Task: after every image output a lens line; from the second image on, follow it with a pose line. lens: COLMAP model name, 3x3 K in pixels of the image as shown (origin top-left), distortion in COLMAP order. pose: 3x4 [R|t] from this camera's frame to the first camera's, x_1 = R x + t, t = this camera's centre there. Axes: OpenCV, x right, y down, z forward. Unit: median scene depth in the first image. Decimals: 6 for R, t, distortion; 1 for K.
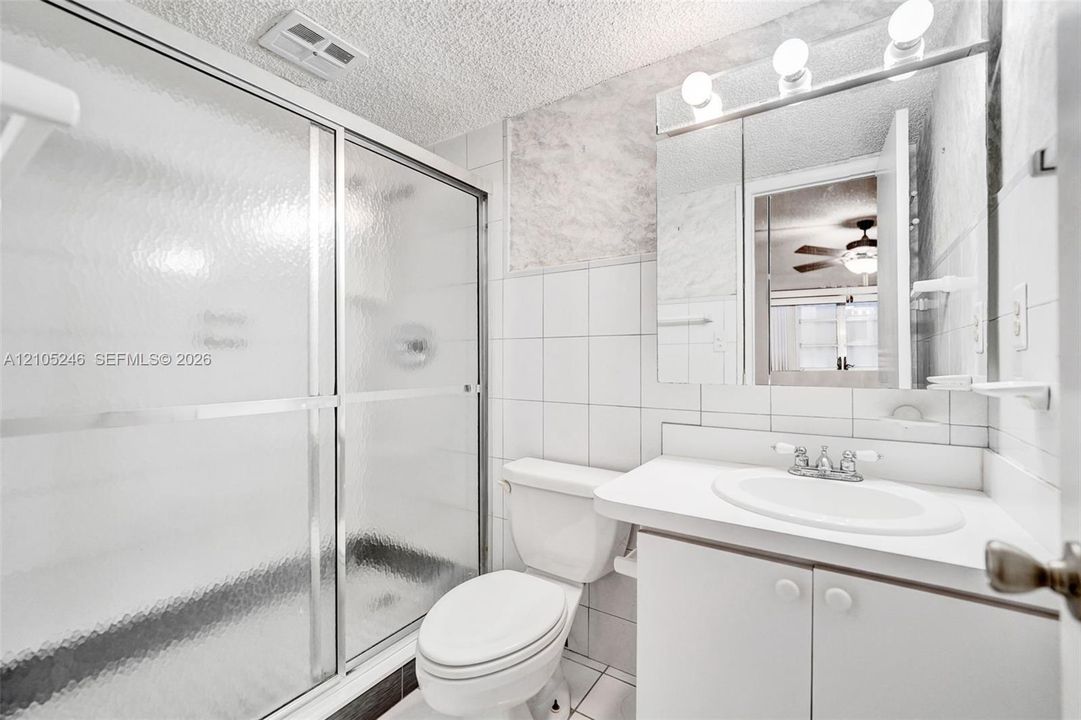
lens RADIAL K [[460.0, 0, 536.8], [0, 460.0, 364.2], [0, 0, 1]] dist [-0.009598, 0.000411]
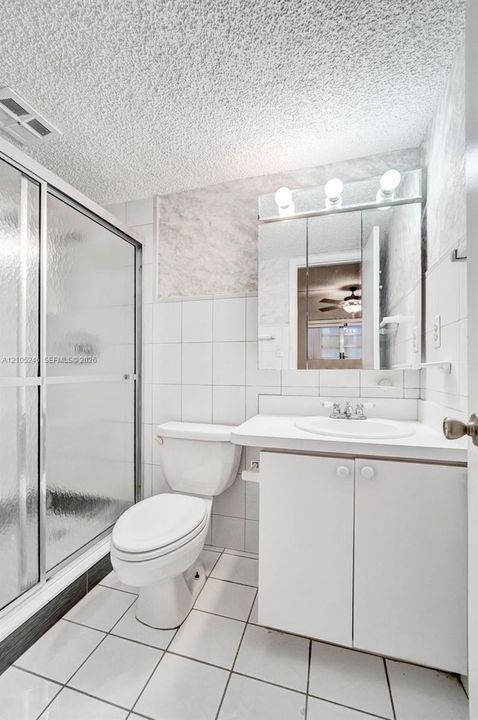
lens RADIAL K [[306.4, 0, 239.4], [0, 306.4, 371.8], [0, 0, 1]] dist [-0.009598, 0.000411]
pose [[0.954795, 0.000827, 0.297263, -0.125789], [-0.000691, 1.000000, -0.000561, 0.046986], [-0.297263, 0.000330, 0.954796, -0.038403]]
